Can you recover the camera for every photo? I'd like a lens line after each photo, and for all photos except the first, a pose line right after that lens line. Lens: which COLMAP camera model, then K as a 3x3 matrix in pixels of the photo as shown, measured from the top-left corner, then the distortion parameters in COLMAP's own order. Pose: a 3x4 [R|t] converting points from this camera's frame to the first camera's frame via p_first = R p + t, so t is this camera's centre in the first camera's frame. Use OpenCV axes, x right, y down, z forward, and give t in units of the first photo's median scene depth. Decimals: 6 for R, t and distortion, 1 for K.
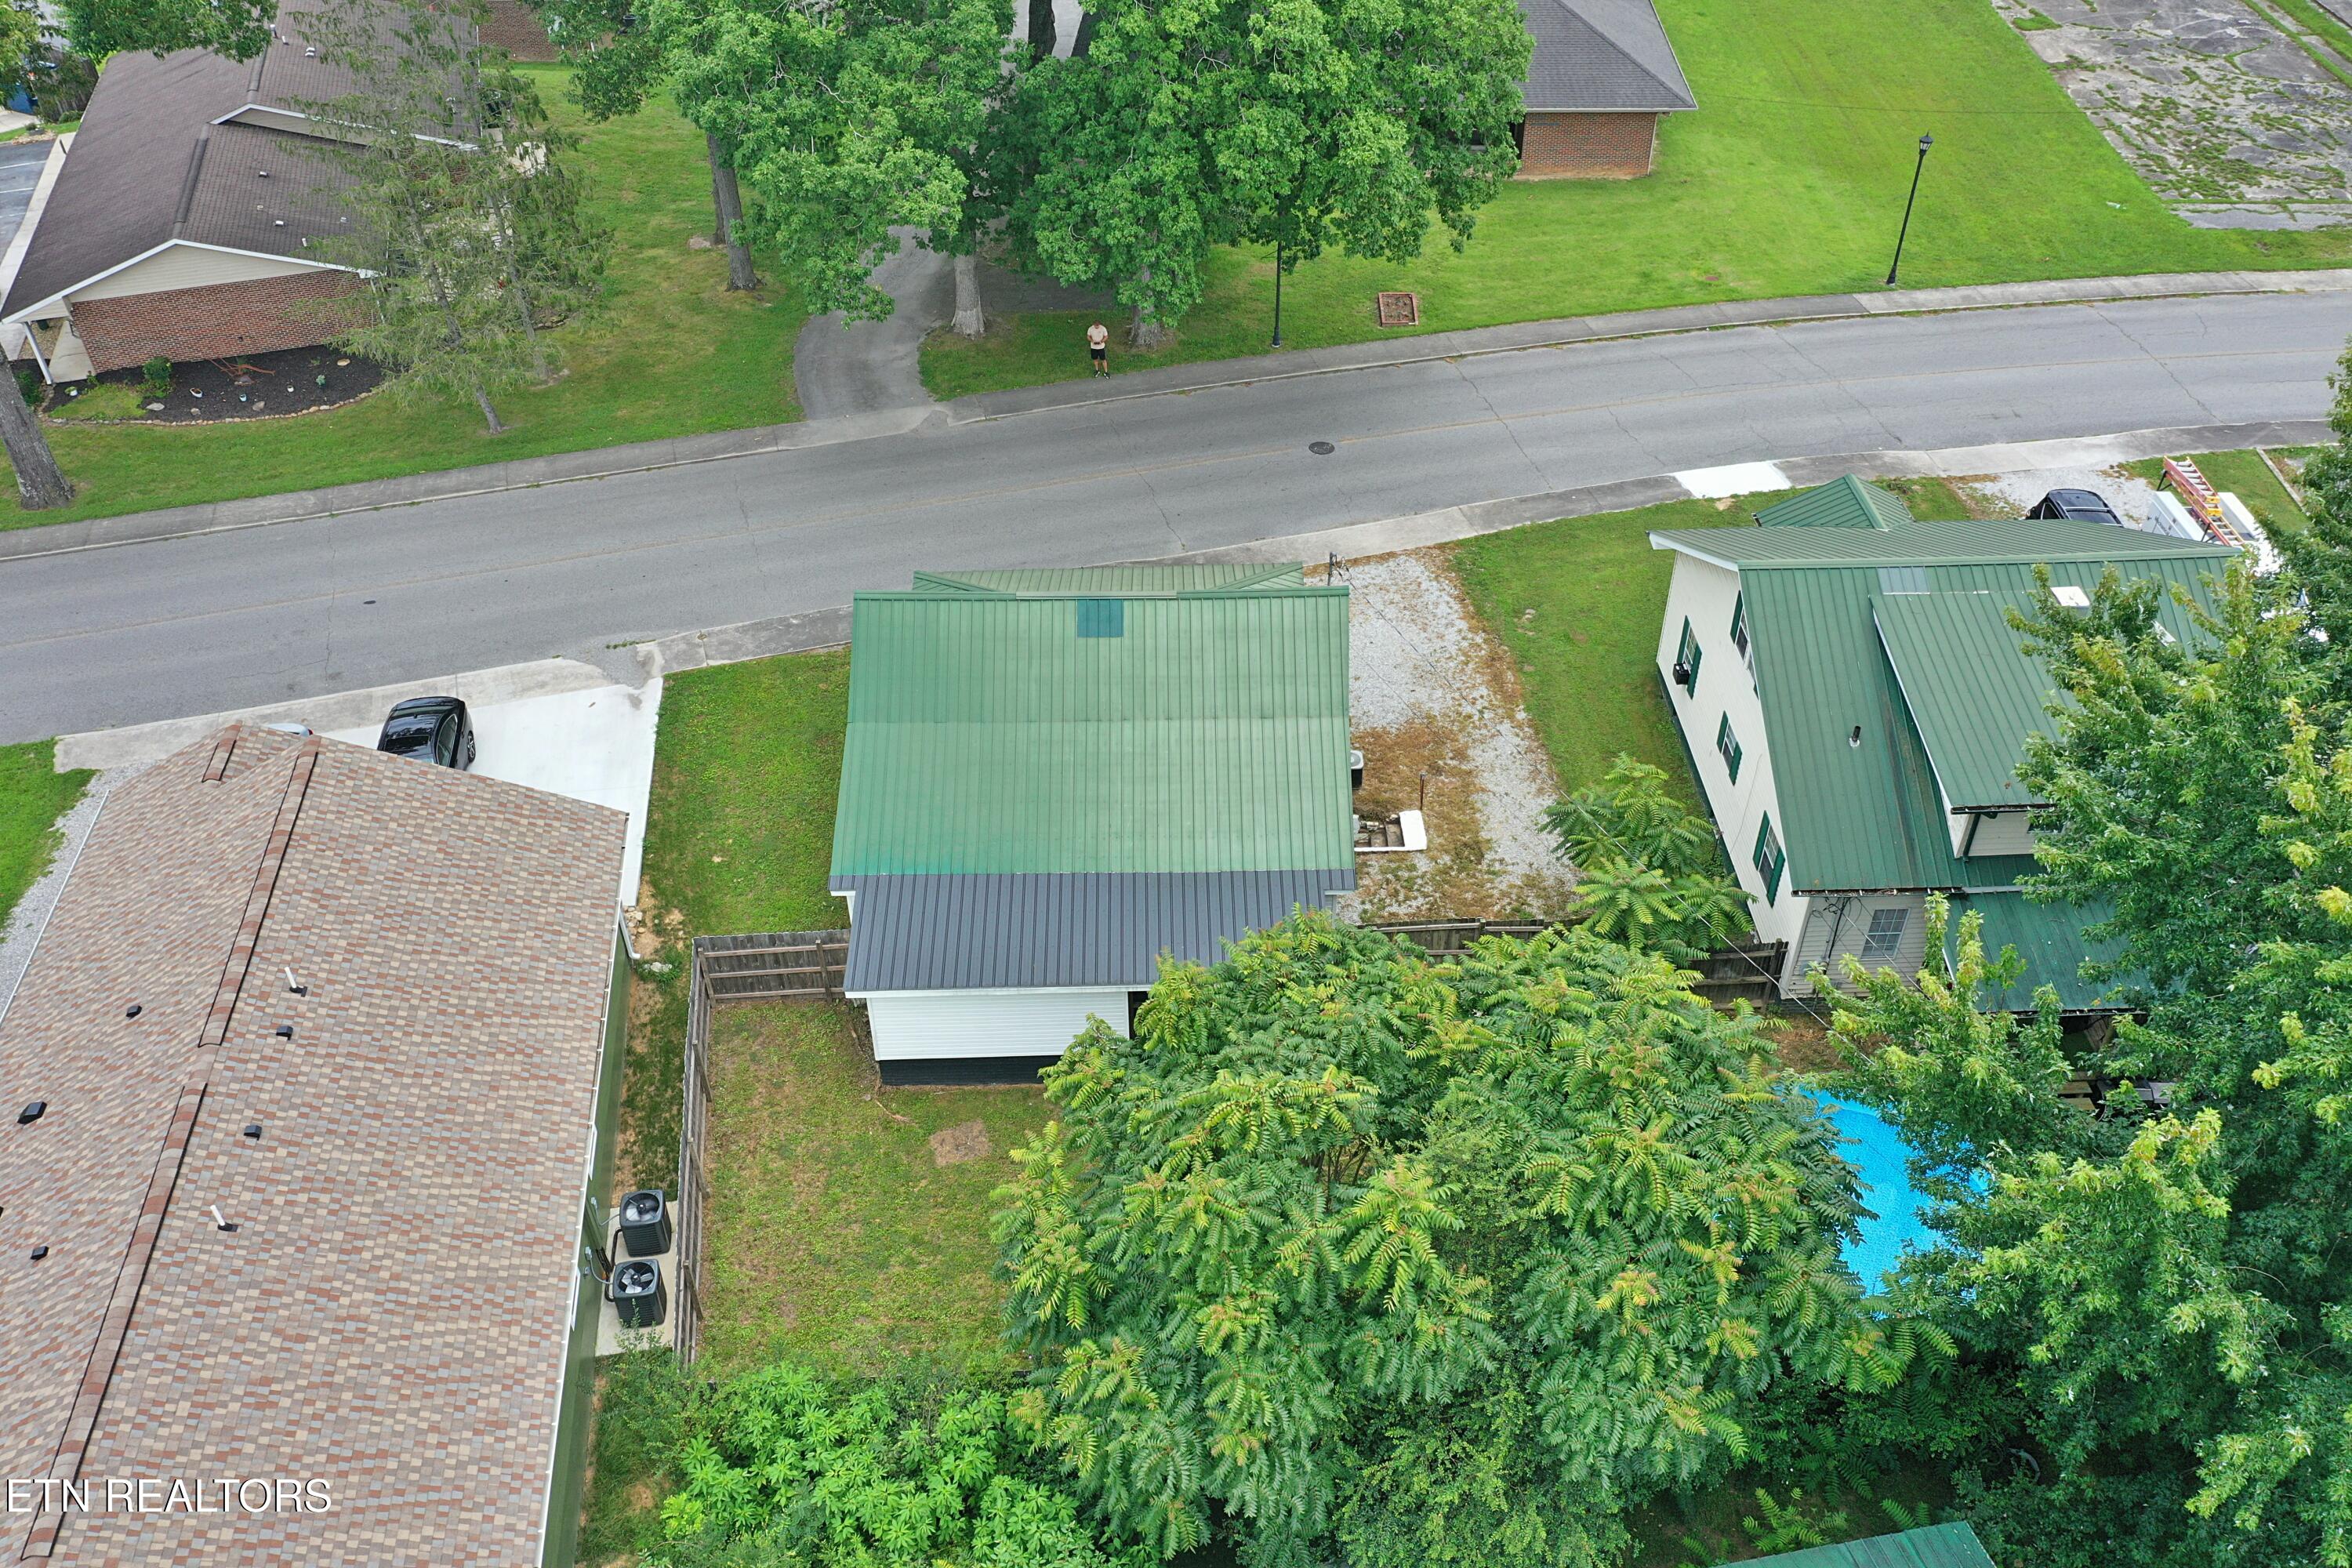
lens RADIAL K [[1879.5, 0, 1179.4], [0, 1879.5, 747.9], [0, 0, 1]] dist [-0.003090, 0.001047]
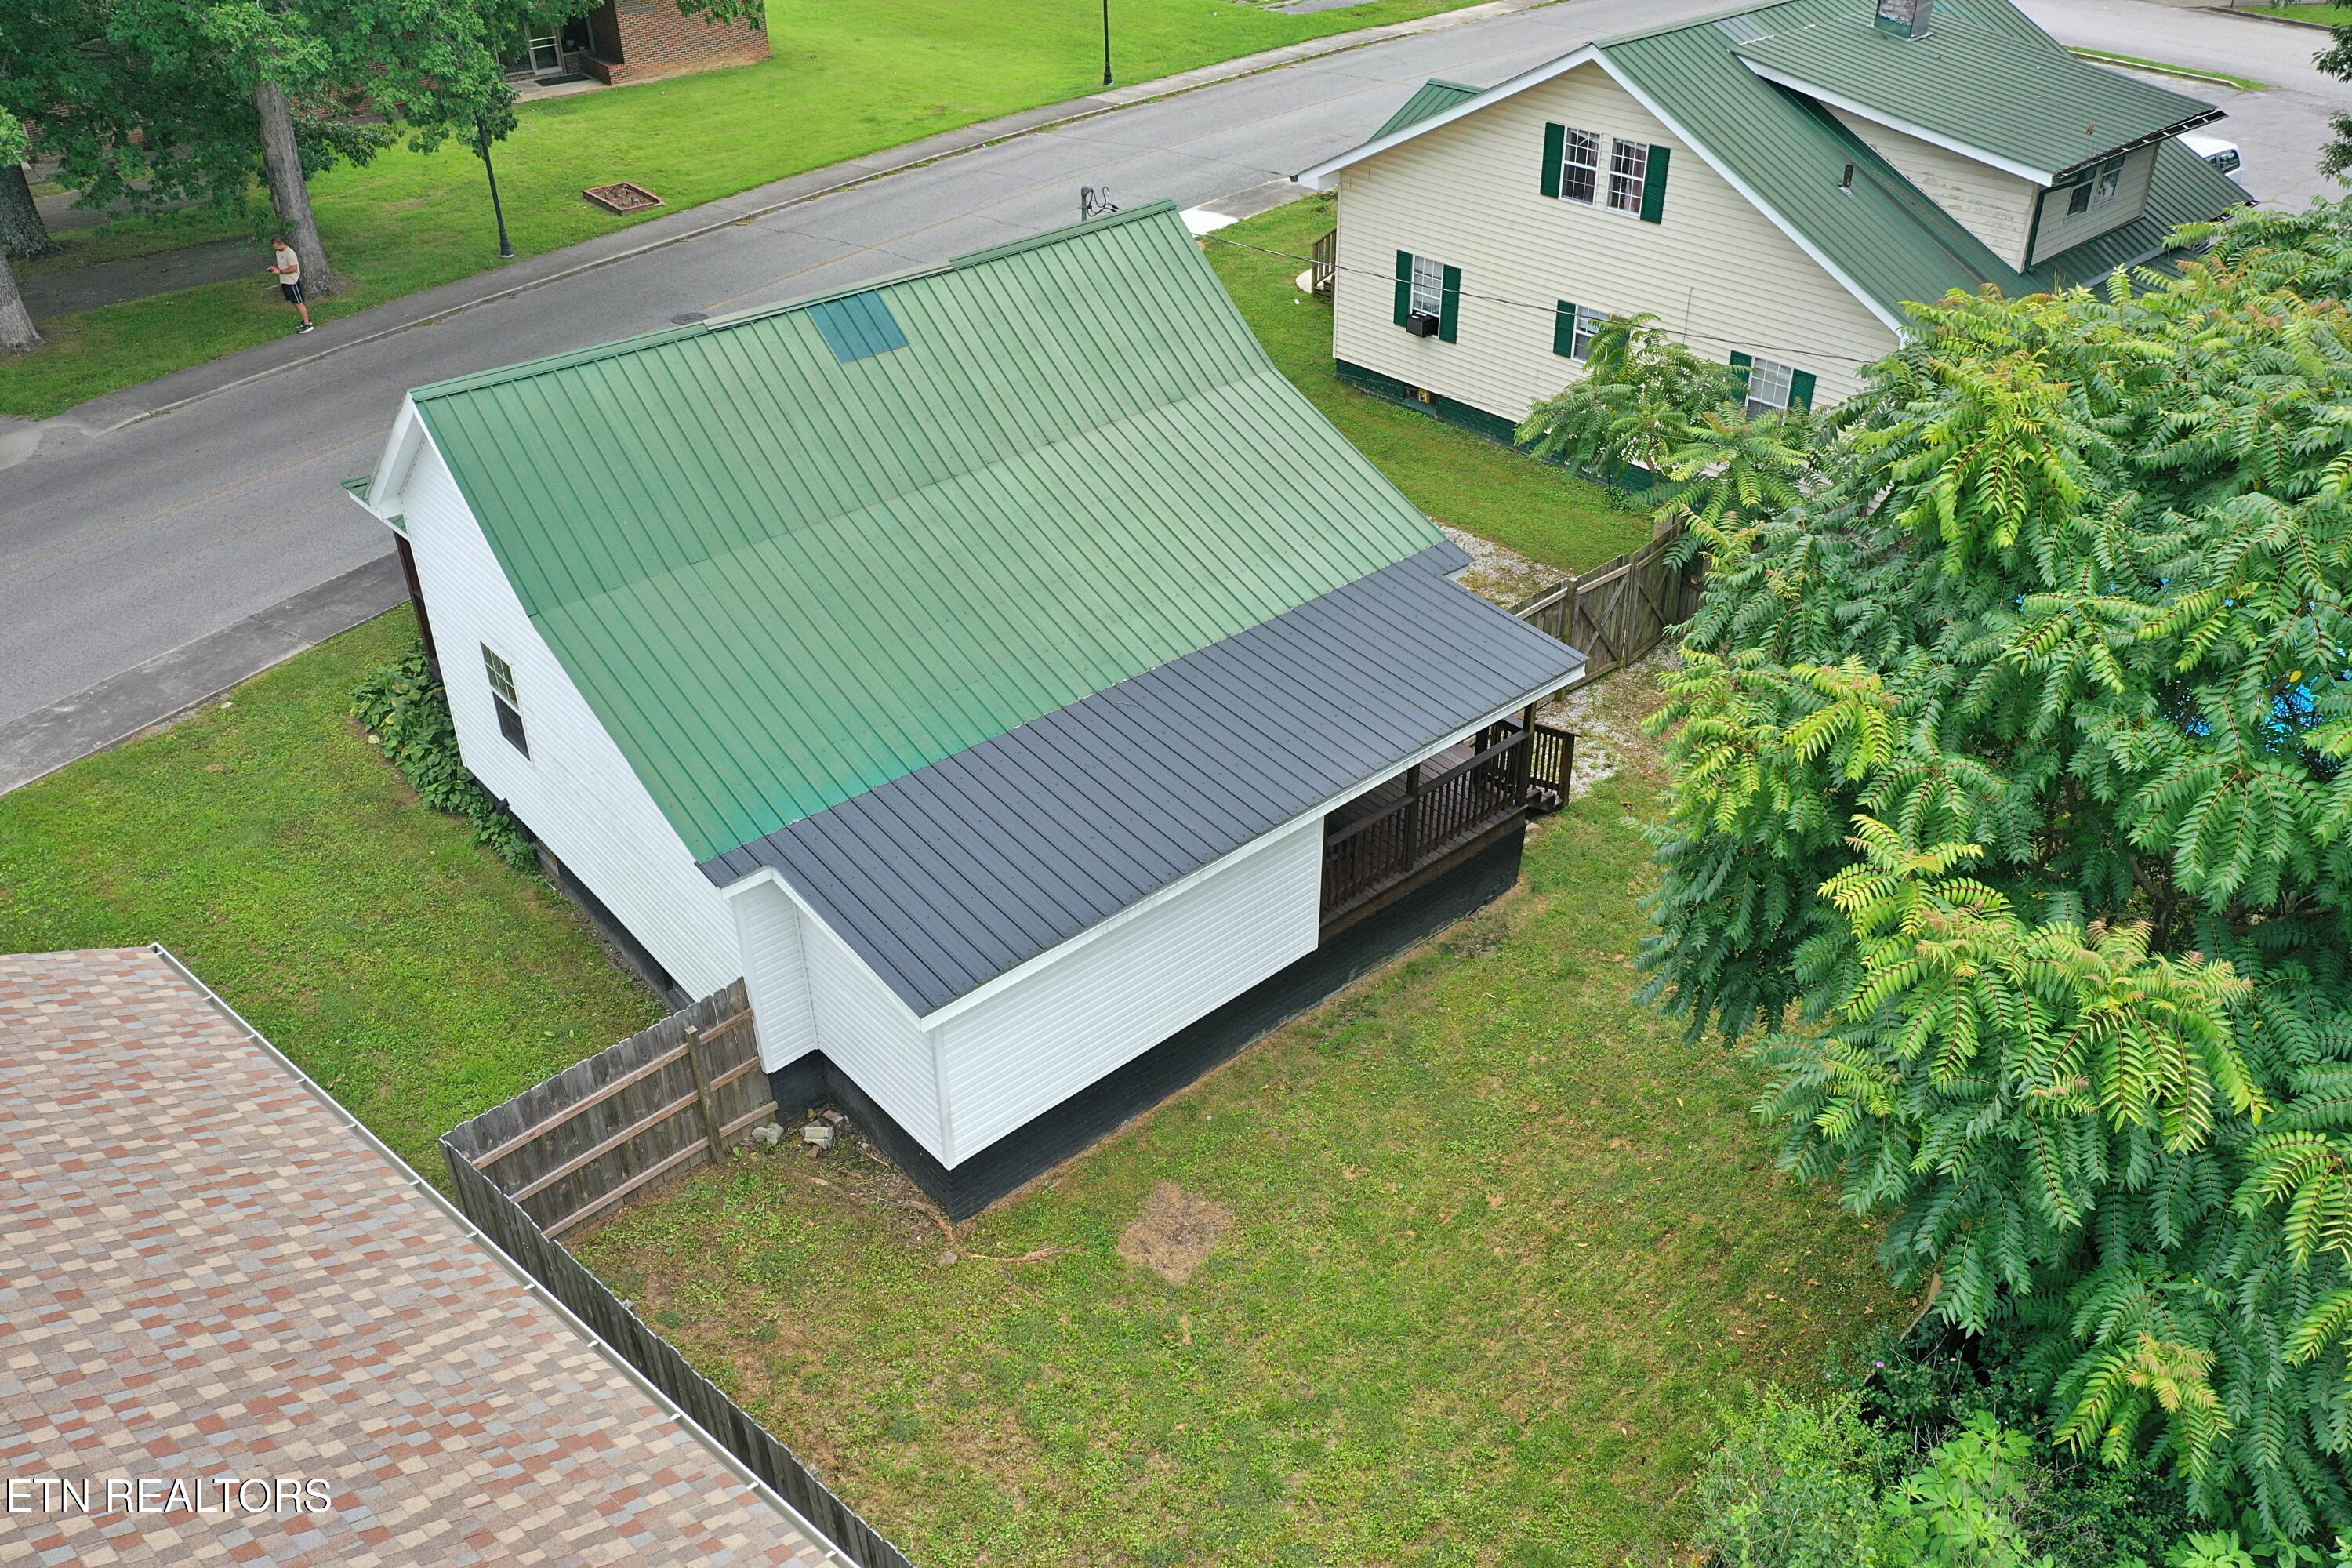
lens RADIAL K [[1856.3, 0, 1147.8], [0, 1856.3, 782.2], [0, 0, 1]] dist [-0.005816, 0.005511]
pose [[0.762271, -0.348675, 0.545315, -0.301250], [0.407648, 0.913032, 0.013961, 0.076851], [-0.502758, 0.211655, 0.838115, 0.476440]]
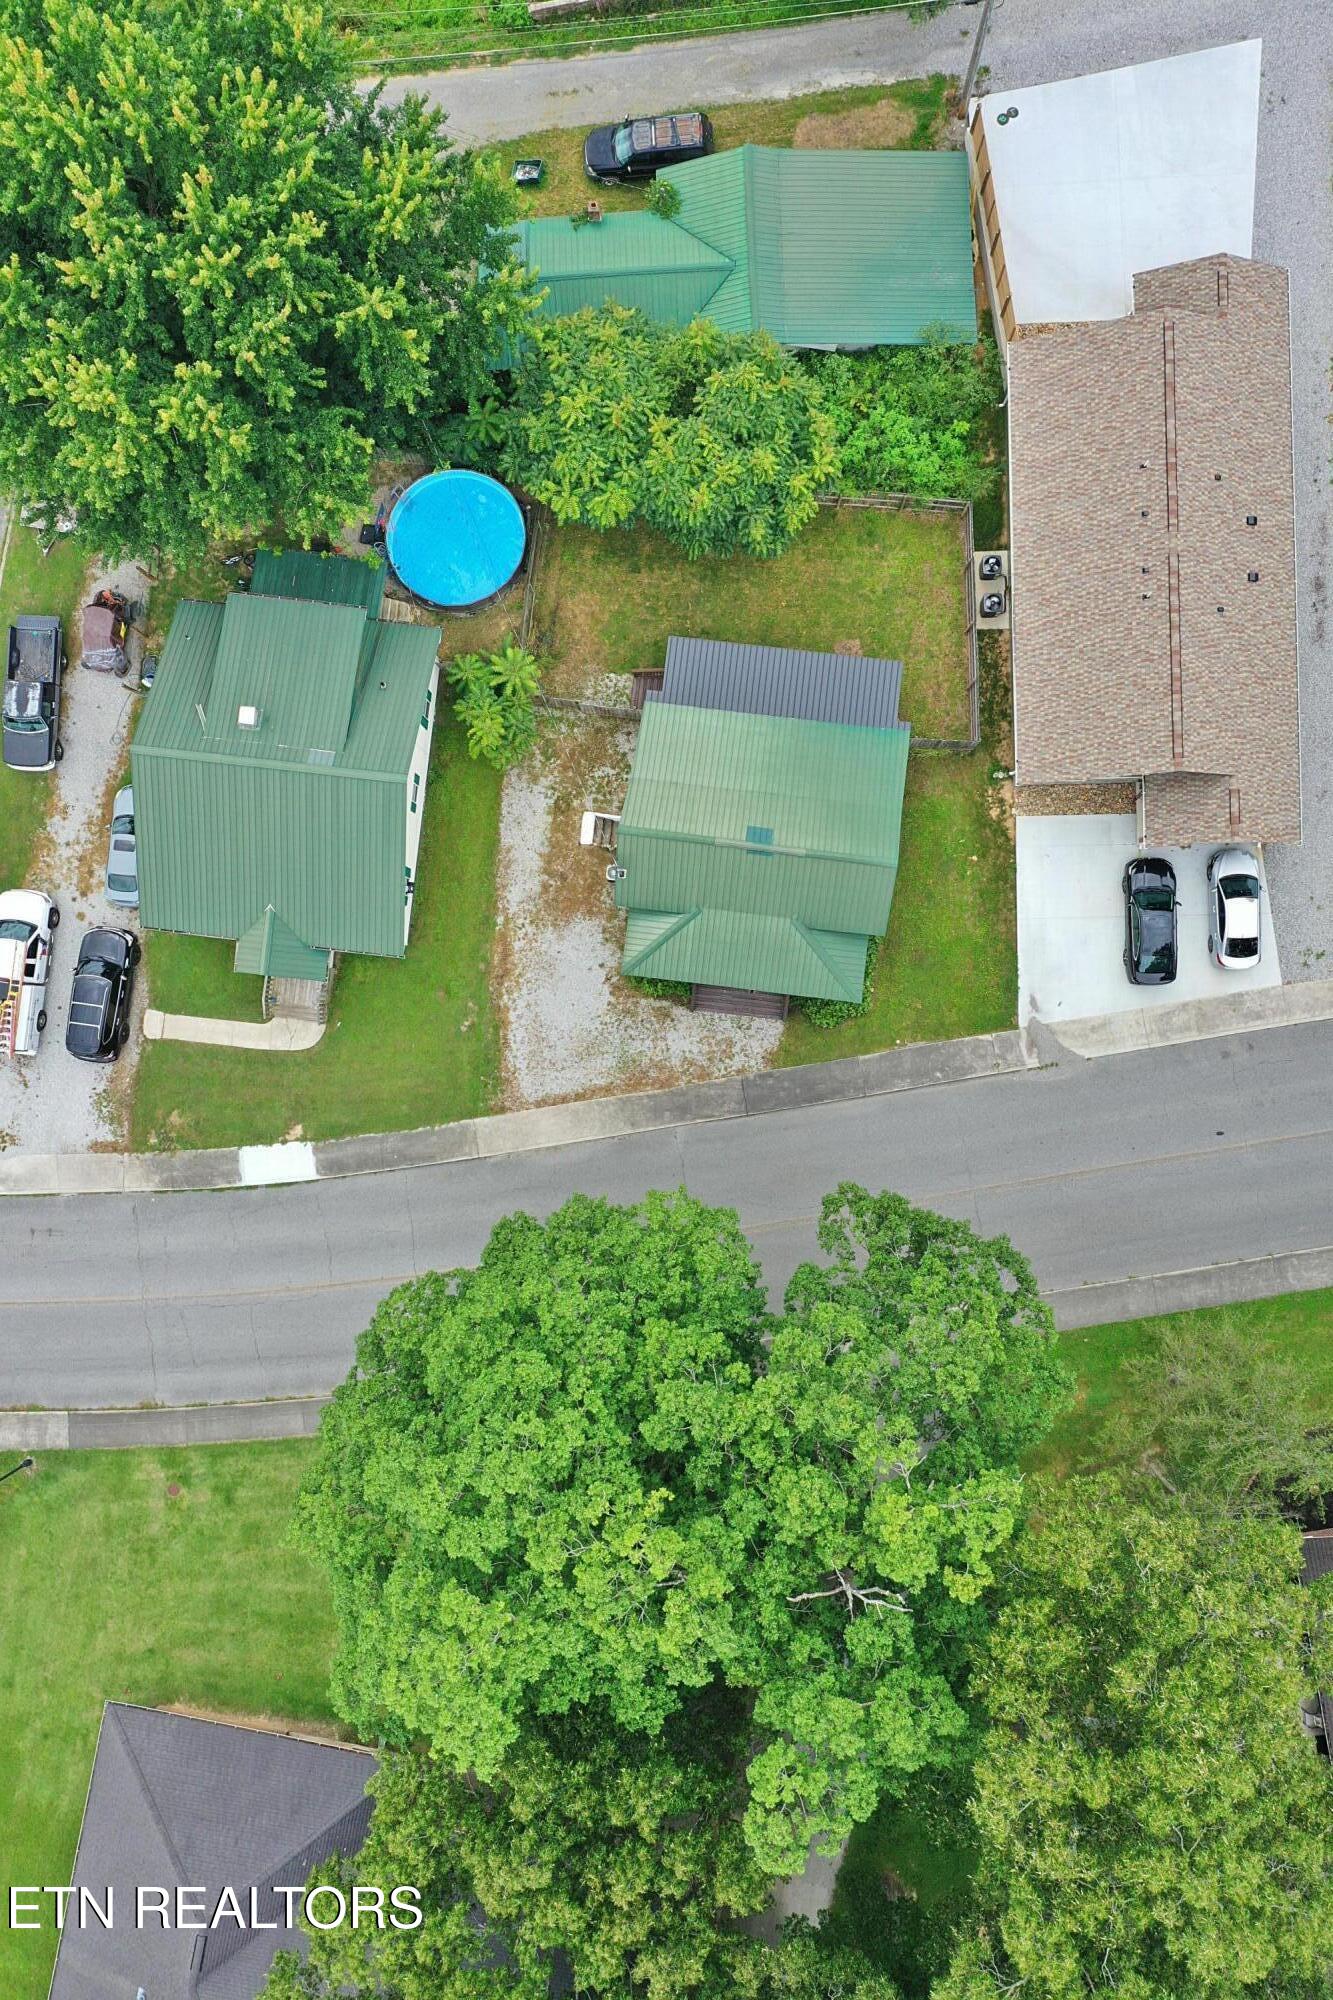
lens RADIAL K [[1578.5, 0, 666.5], [0, 1578.5, 1000.0], [0, 0, 1]] dist [-0.005816, 0.005511]
pose [[-0.990460, -0.130507, 0.044228, -0.038031], [0.114611, -0.602016, 0.790216, -1.238124], [-0.076503, 0.787747, 0.611230, 0.204258]]
